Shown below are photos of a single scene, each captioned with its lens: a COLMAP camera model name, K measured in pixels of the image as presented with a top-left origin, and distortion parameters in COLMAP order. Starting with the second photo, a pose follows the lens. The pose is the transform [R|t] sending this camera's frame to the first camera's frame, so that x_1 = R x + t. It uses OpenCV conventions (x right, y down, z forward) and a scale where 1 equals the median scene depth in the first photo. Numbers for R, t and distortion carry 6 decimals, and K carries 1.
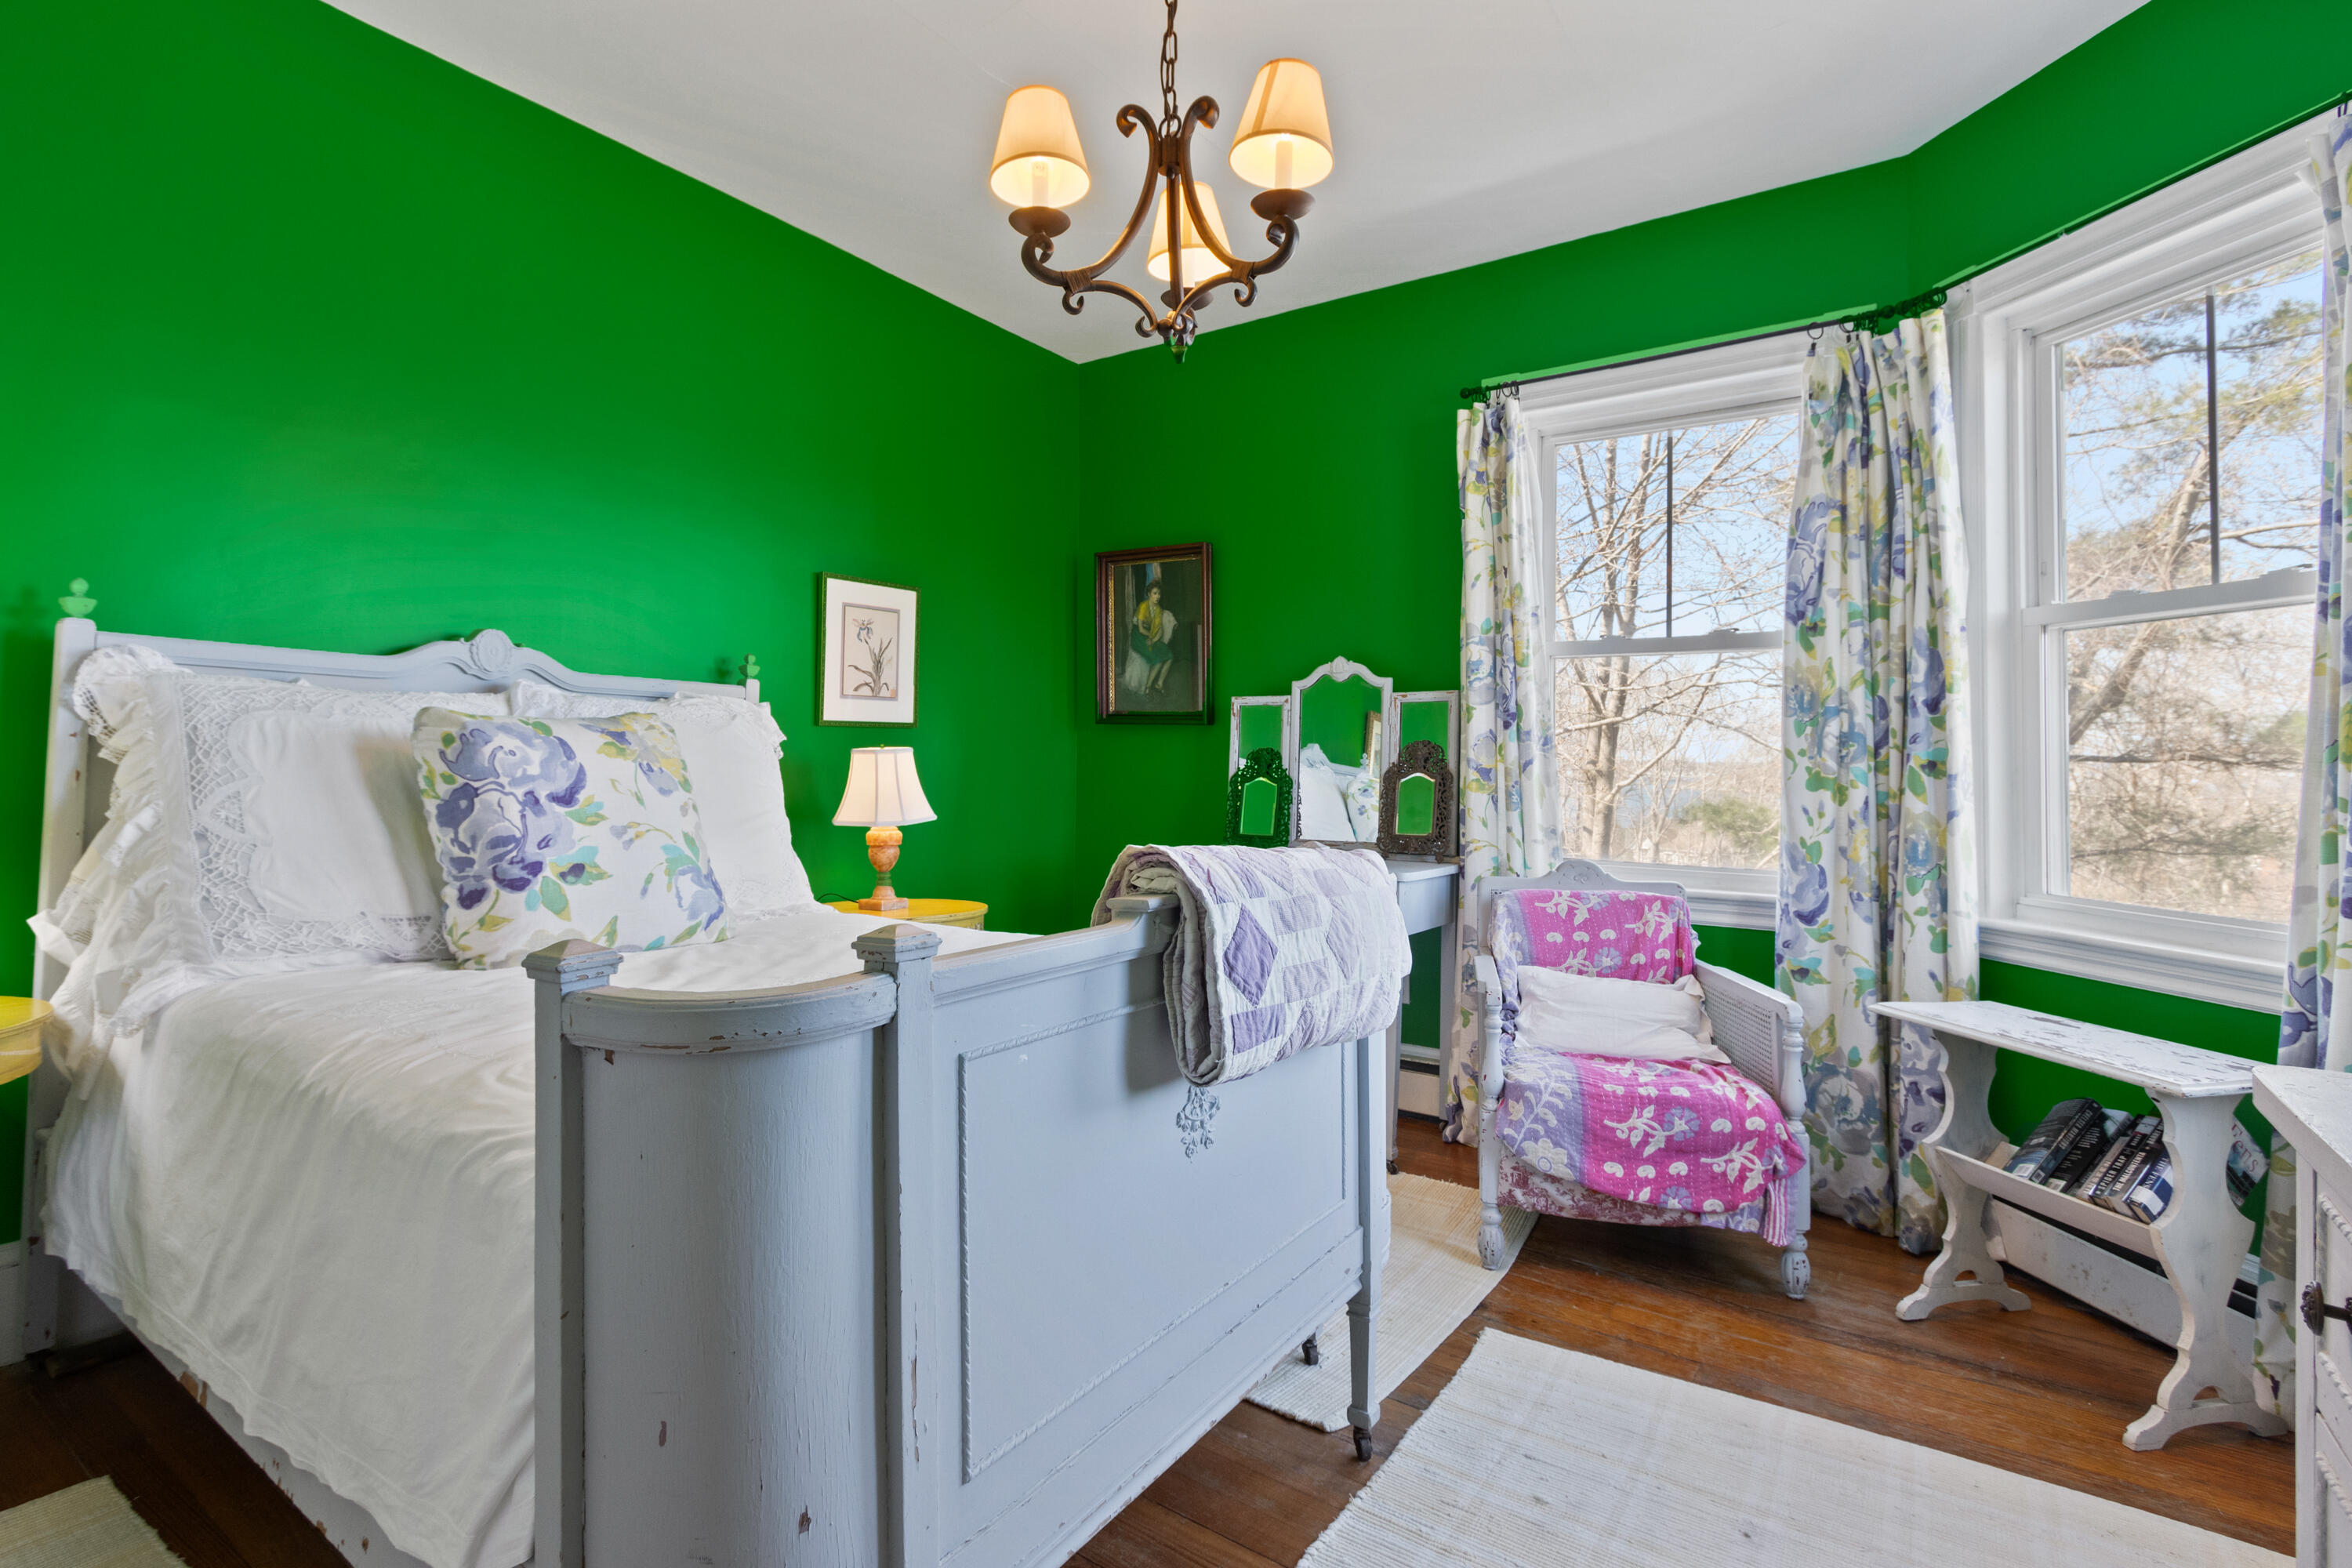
lens RADIAL K [[1113.4, 0, 1206.6], [0, 1113.4, 735.4], [0, 0, 1]] dist [0.003862, 0.000162]
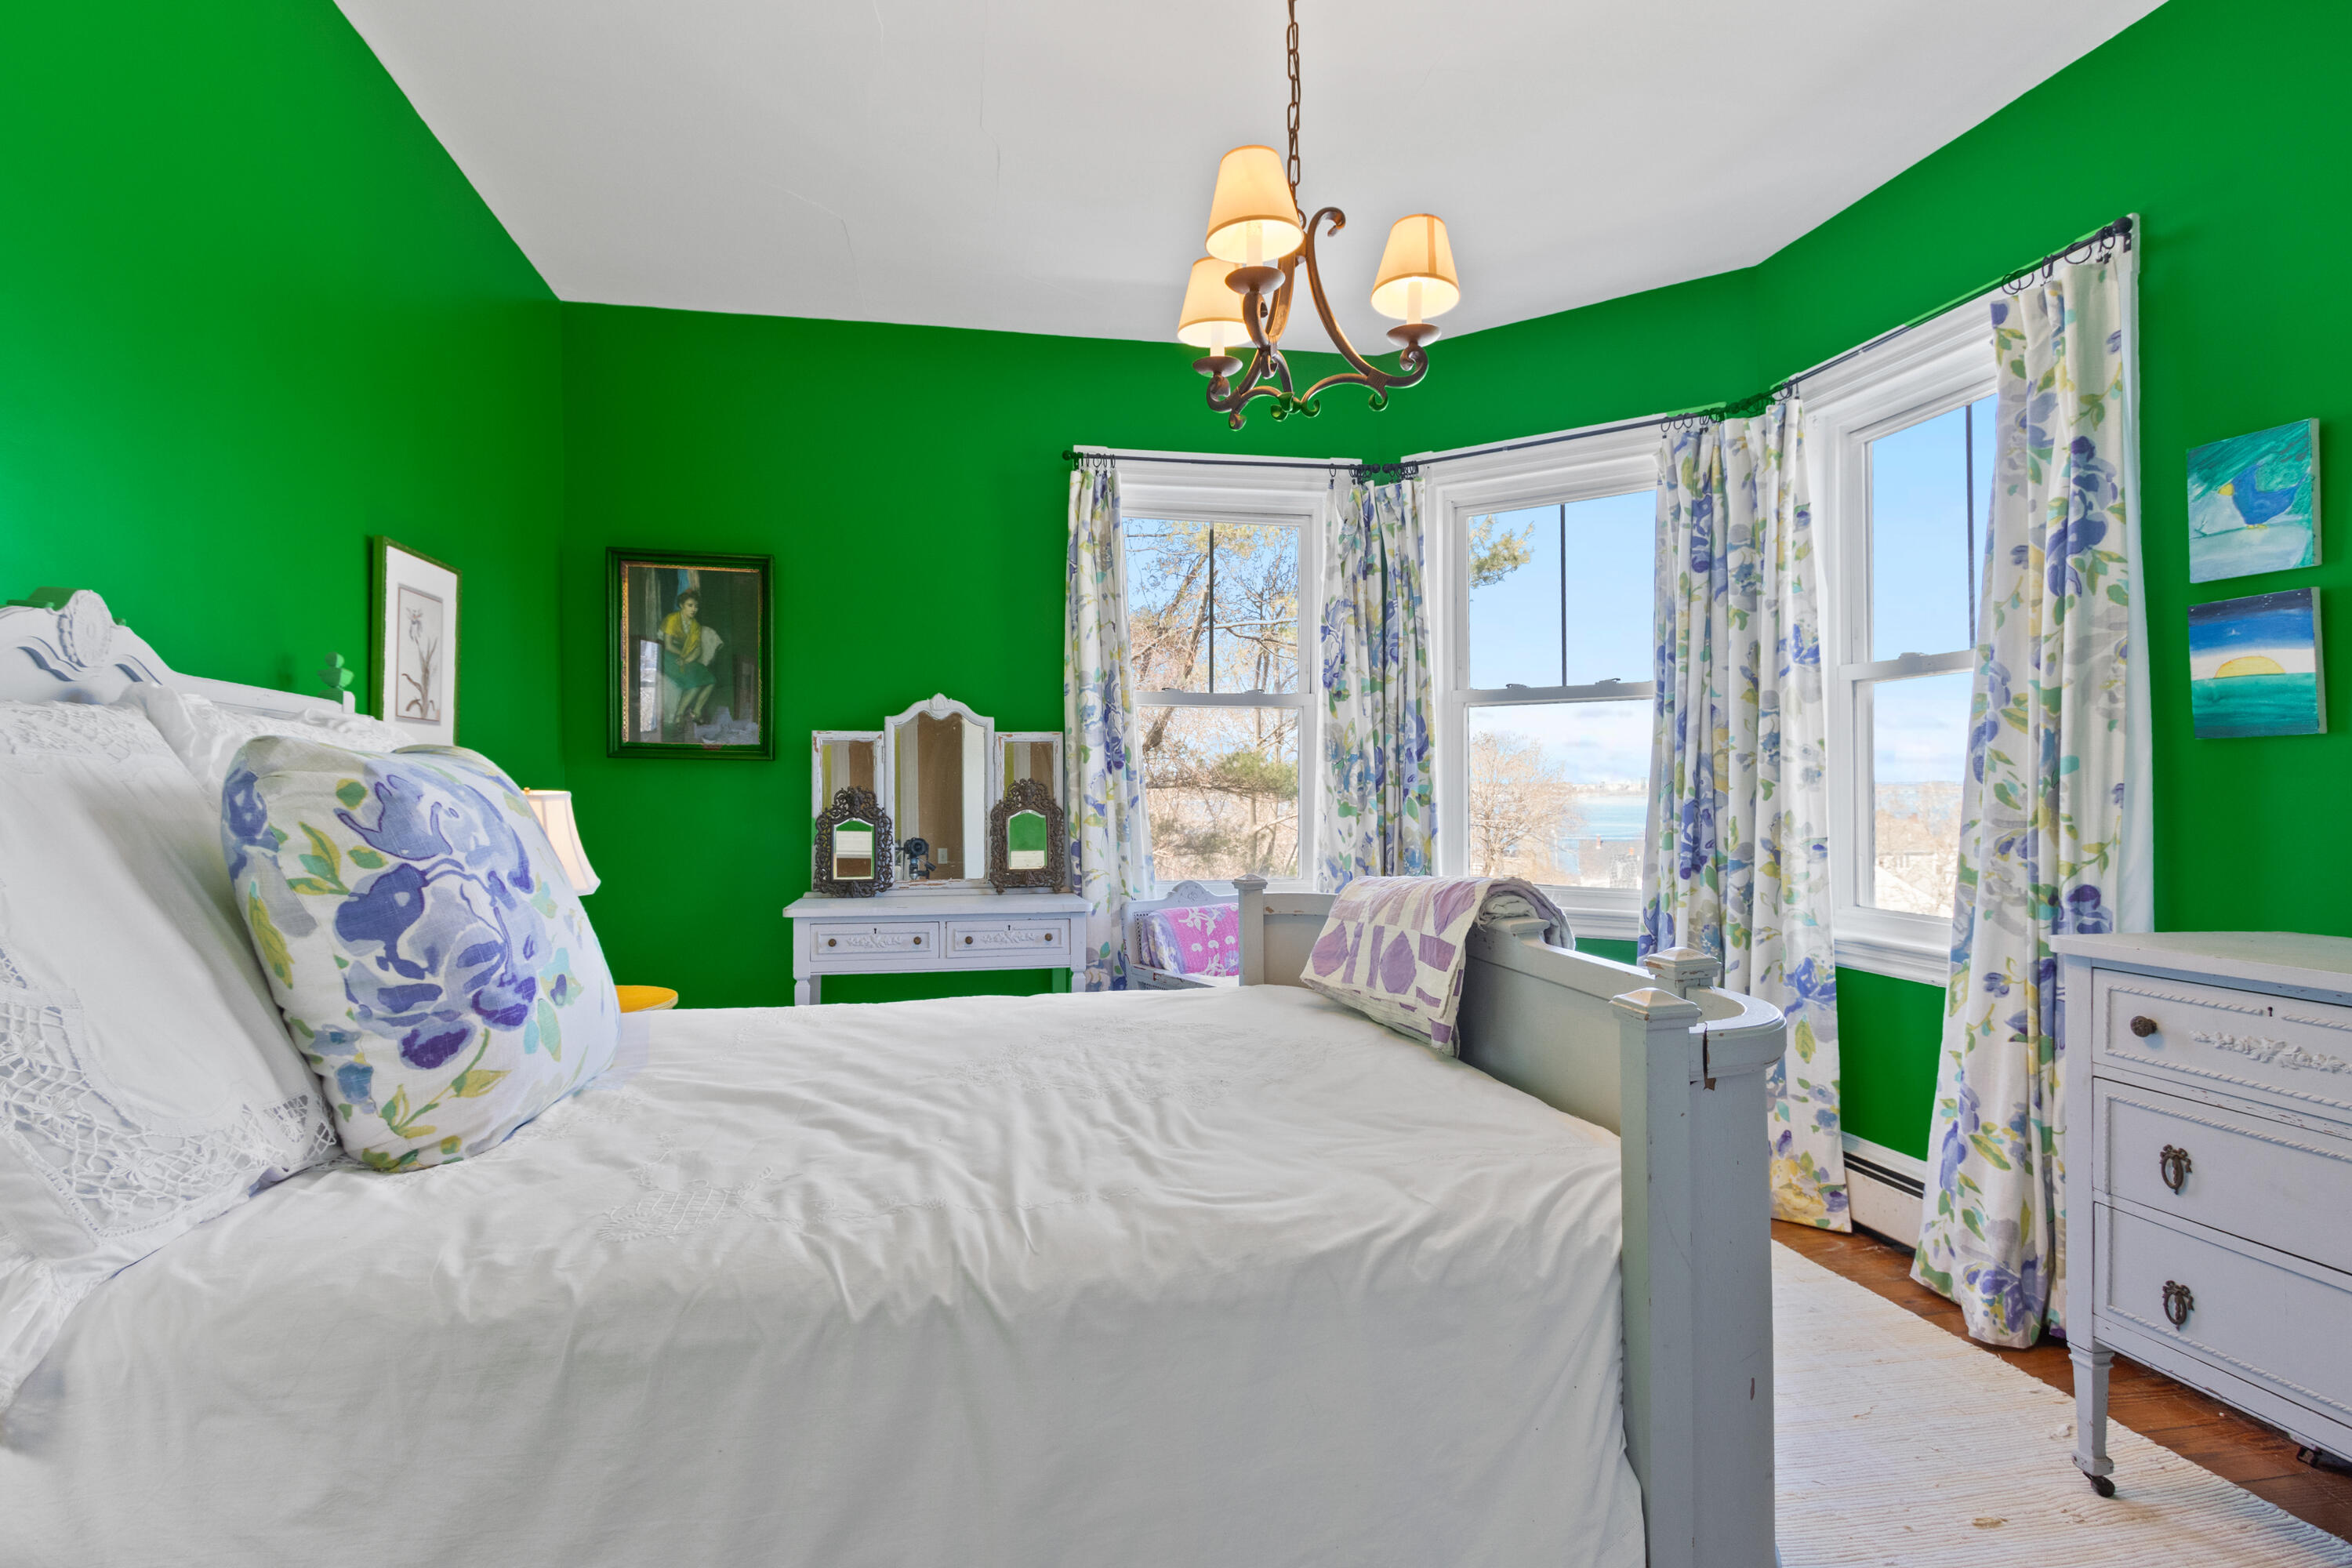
lens RADIAL K [[1113.4, 0, 1172.2], [0, 1113.4, 783.9], [0, 0, 1]] dist [0.003862, 0.000162]
pose [[0.717424, -0.005966, 0.696611, -0.538841], [-0.006574, 0.999861, 0.015333, -0.009035], [-0.696606, -0.015580, 0.717285, 0.185347]]
